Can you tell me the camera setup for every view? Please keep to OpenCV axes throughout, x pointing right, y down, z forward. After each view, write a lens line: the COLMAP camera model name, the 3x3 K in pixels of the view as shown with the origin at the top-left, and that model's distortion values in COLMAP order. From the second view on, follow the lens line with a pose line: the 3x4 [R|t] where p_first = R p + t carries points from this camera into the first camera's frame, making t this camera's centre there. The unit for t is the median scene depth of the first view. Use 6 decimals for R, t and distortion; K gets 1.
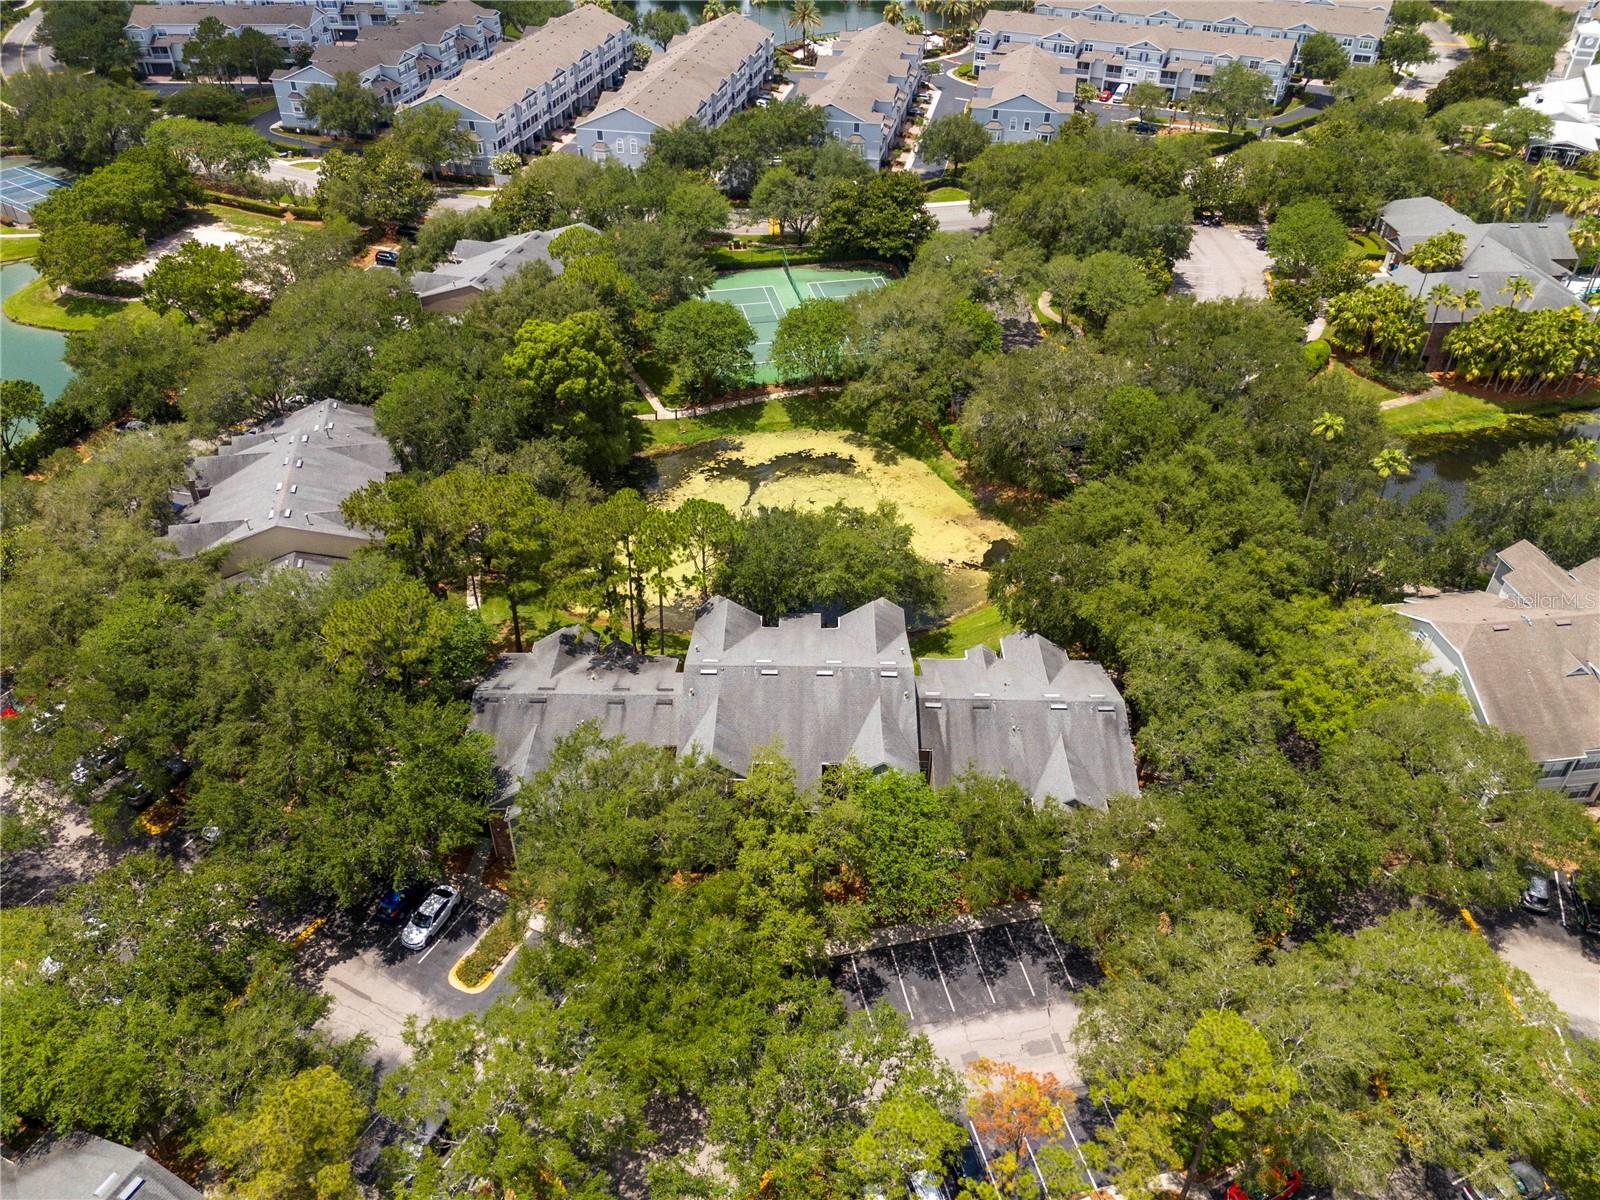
lens RADIAL K [[1168.0, 0, 785.2], [0, 1168.0, 590.4], [0, 0, 1]] dist [0.040516, -0.041726]
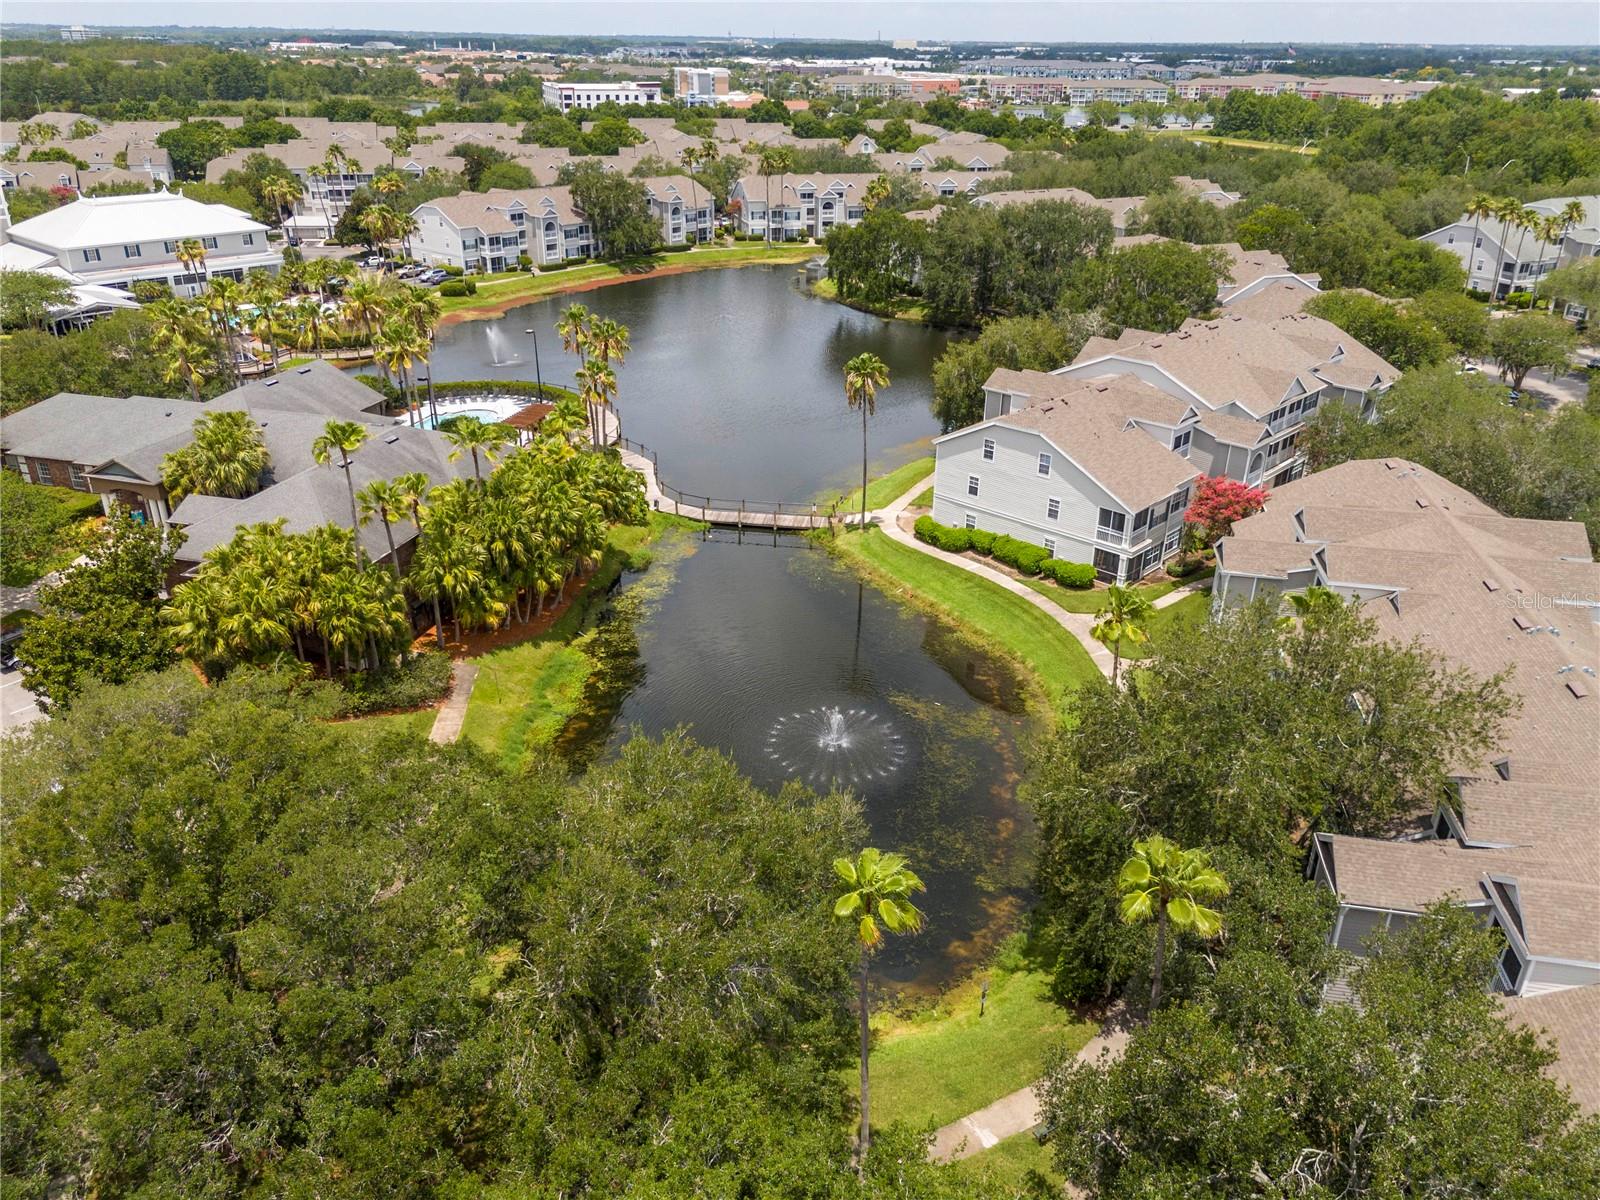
lens RADIAL K [[1168.0, 0, 805.1], [0, 1168.0, 597.3], [0, 0, 1]] dist [0.040516, -0.041726]
pose [[0.285830, -0.399367, 0.871095, 0.170173], [0.560280, 0.807107, 0.186188, -0.202145], [-0.777424, 0.434839, 0.454453, 0.636923]]
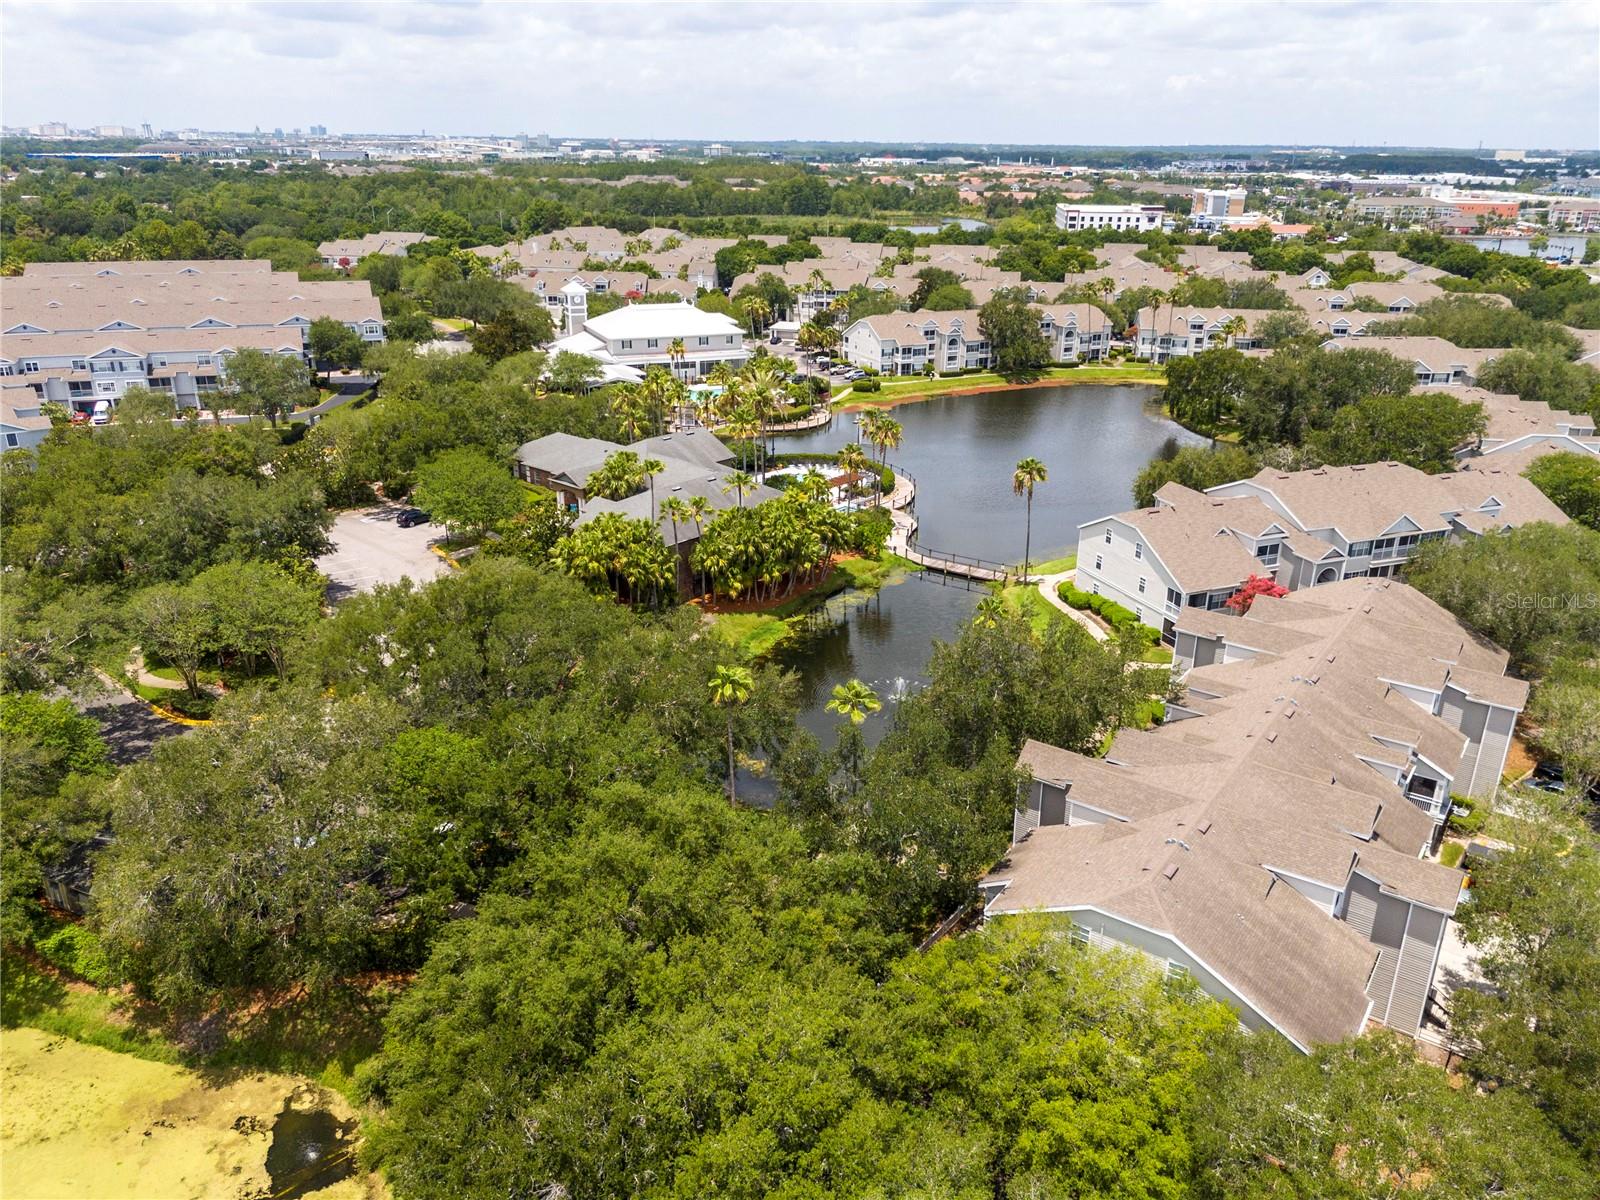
lens RADIAL K [[1168.0, 0, 808.8], [0, 1168.0, 600.8], [0, 0, 1]] dist [0.040516, -0.041726]
pose [[0.665121, -0.256572, 0.701274, 0.034323], [0.432797, 0.897752, -0.082029, -0.082808], [-0.608523, 0.358068, 0.708157, 0.373849]]
